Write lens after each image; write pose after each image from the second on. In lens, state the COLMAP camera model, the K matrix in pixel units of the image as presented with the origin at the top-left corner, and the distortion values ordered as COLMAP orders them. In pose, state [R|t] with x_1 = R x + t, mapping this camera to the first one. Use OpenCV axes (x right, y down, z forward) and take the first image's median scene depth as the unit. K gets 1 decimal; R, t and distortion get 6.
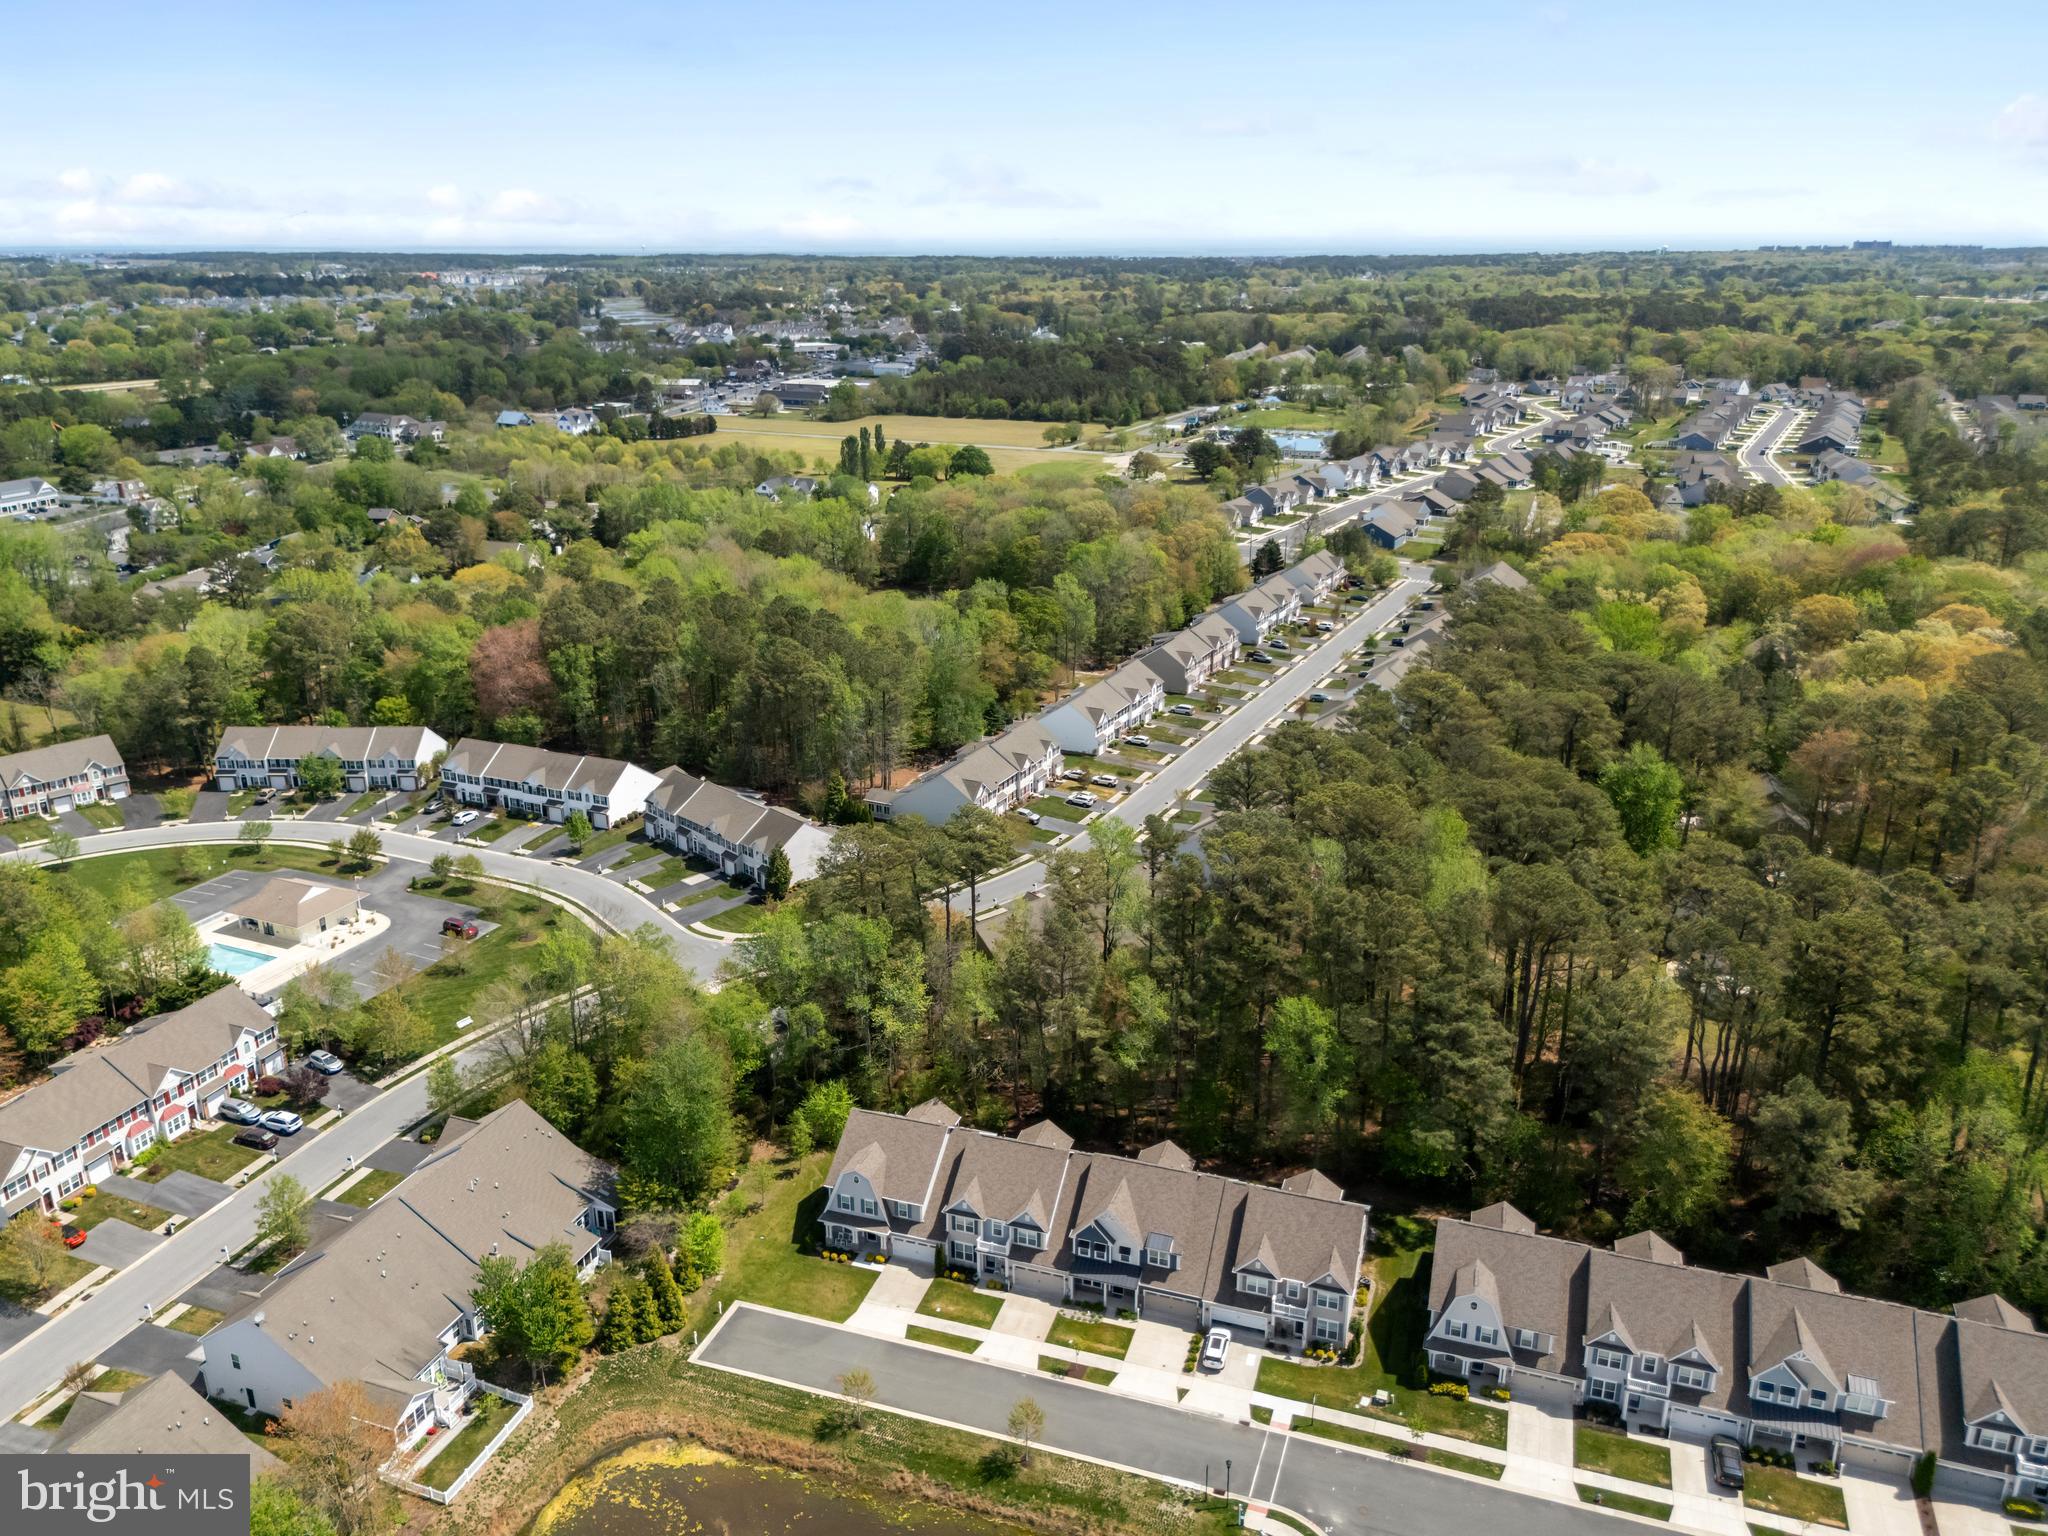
lens RADIAL K [[1510.7, 0, 1024.5], [0, 1510.7, 817.7], [0, 0, 1]] dist [0.053538, -0.056283]
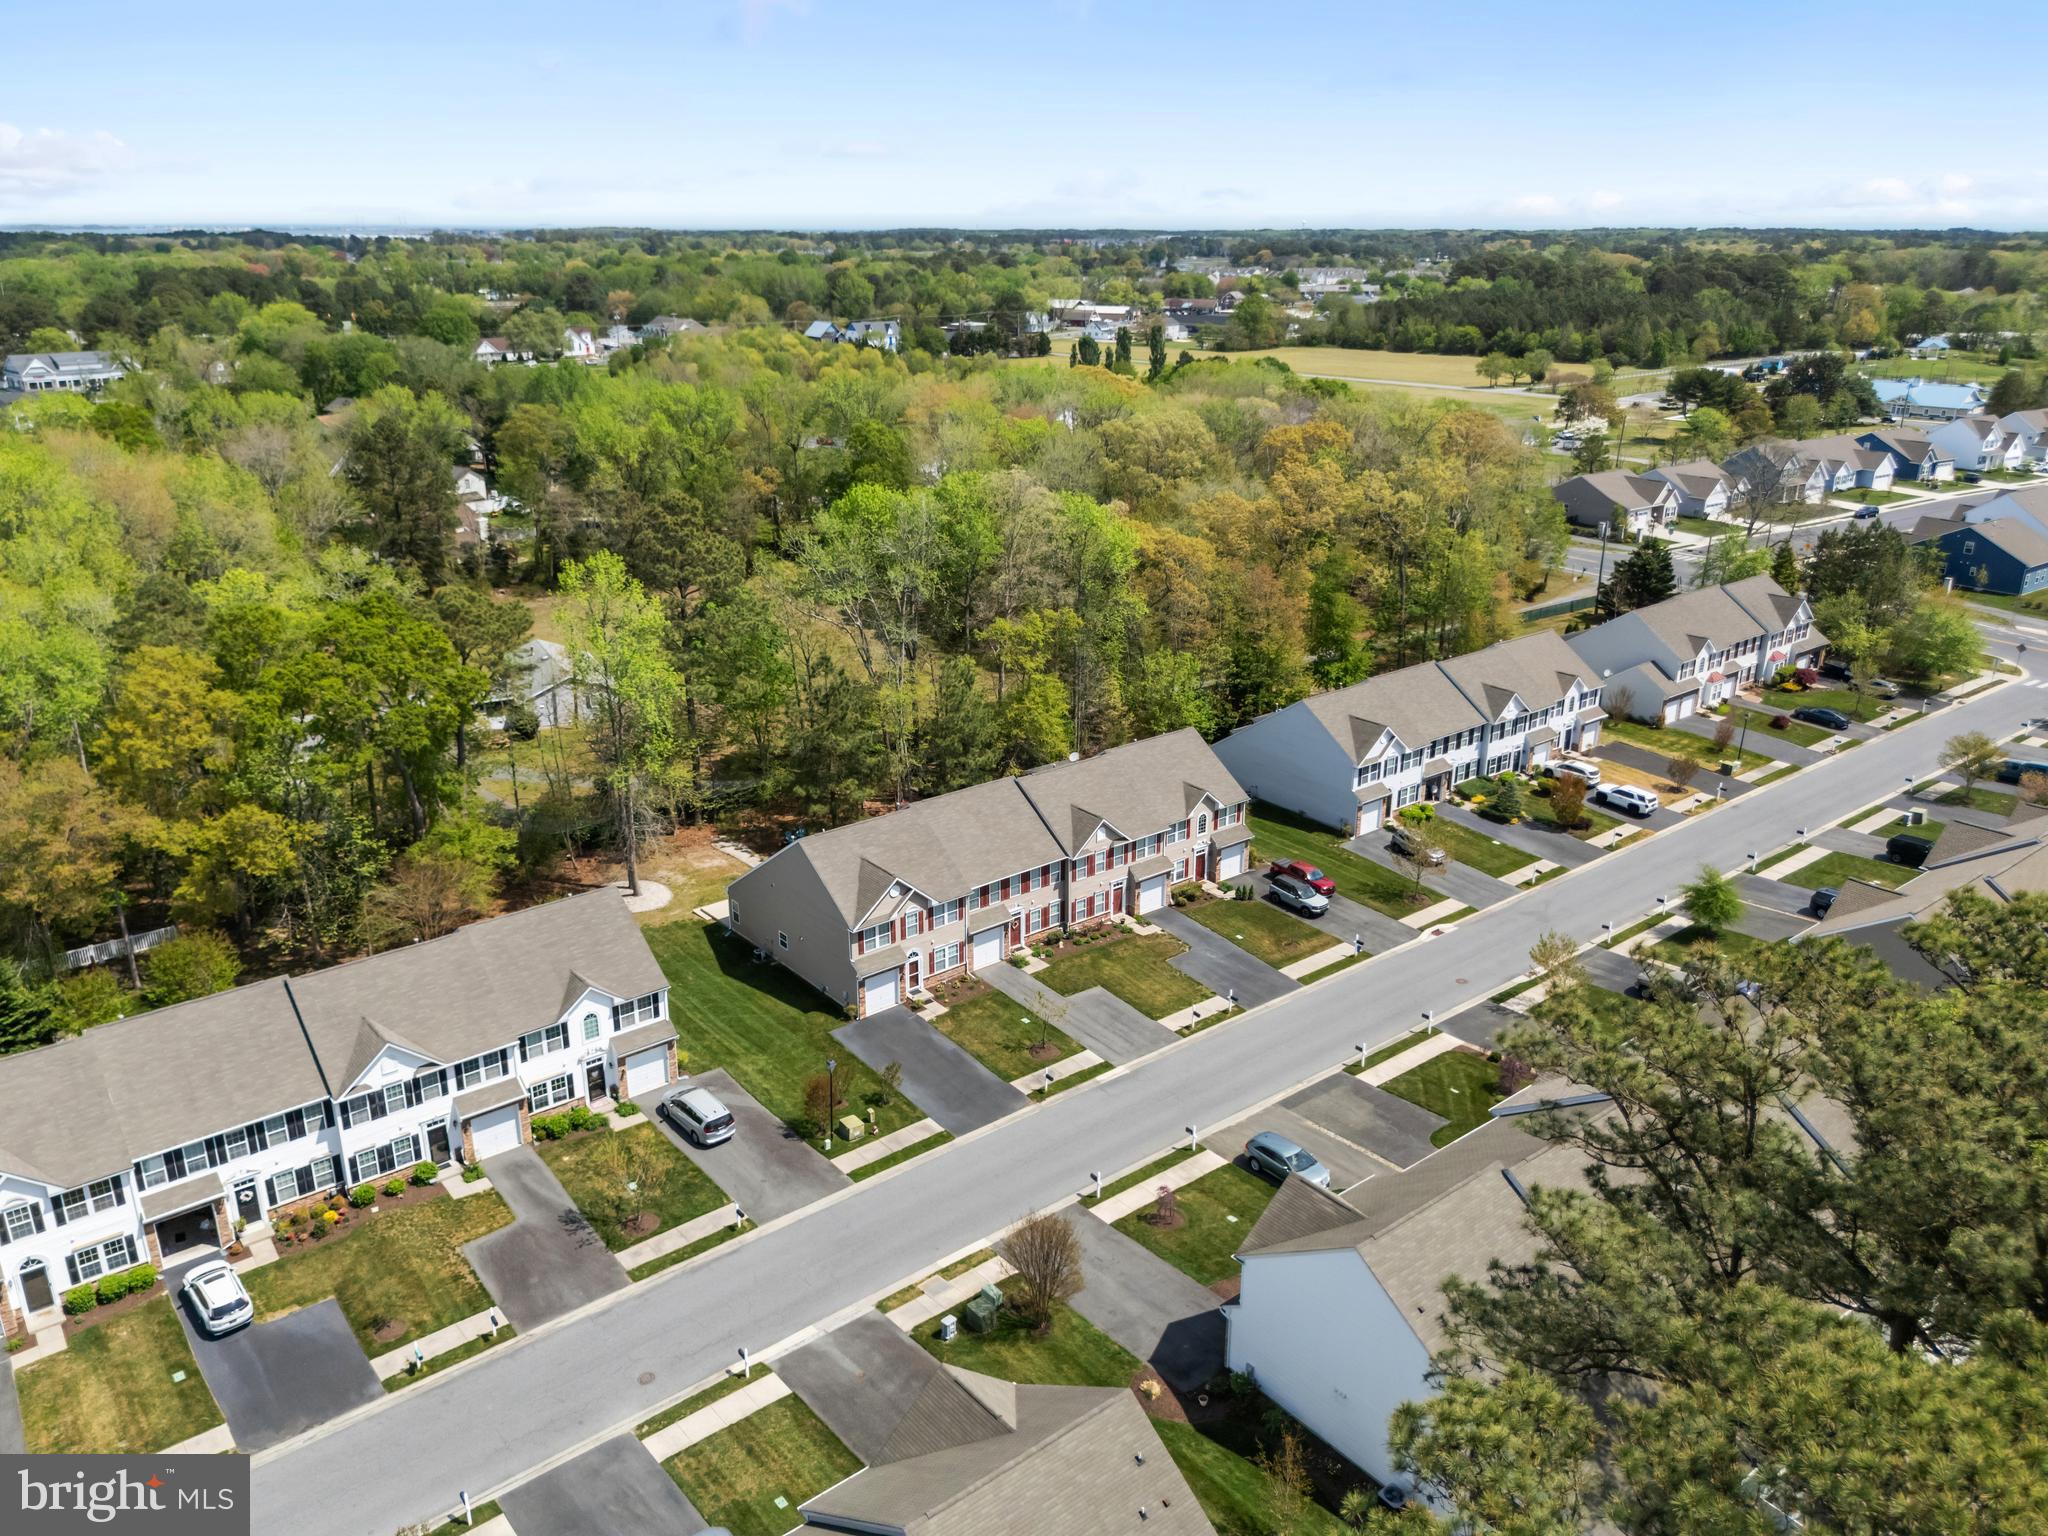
lens RADIAL K [[1510.7, 0, 1024.5], [0, 1510.7, 817.7], [0, 0, 1]] dist [0.053538, -0.056283]
pose [[0.913787, 0.152162, -0.376616, 0.139047], [-0.149272, 0.988102, 0.037036, -0.078744], [0.377770, 0.022376, 0.925629, 0.440717]]
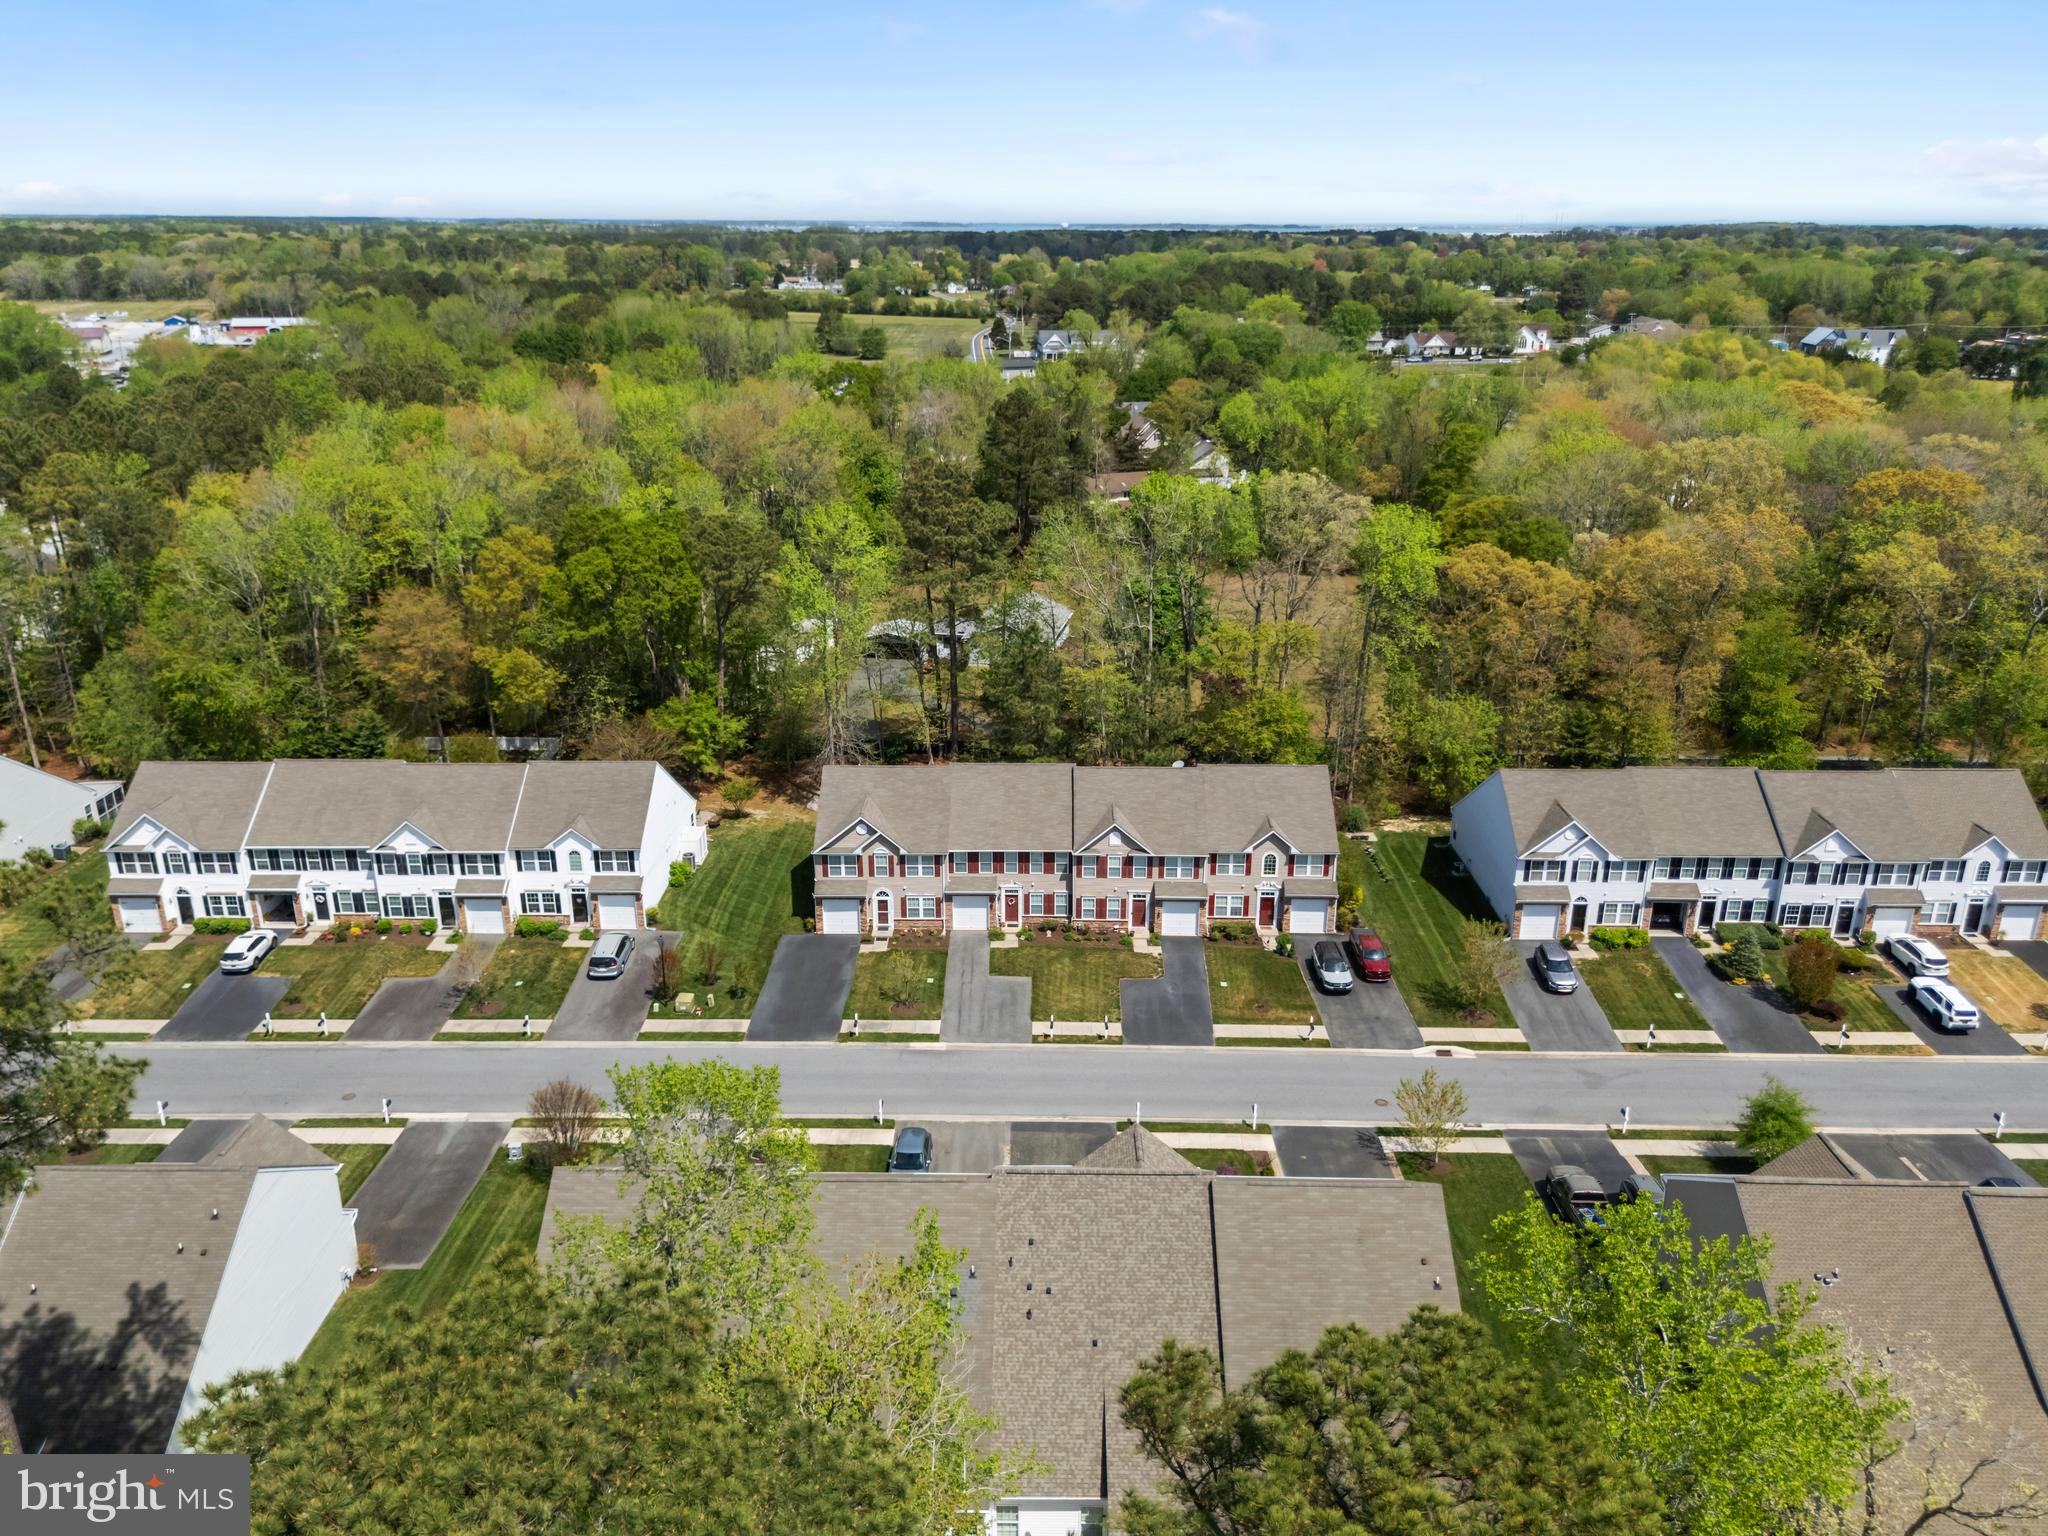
lens RADIAL K [[1510.7, 0, 1024.5], [0, 1510.7, 817.7], [0, 0, 1]] dist [0.053538, -0.056283]
pose [[0.441974, 0.333484, -0.832735, 0.221156], [-0.324793, 0.924831, 0.197982, -0.105143], [0.836163, 0.182963, 0.517065, 0.509380]]
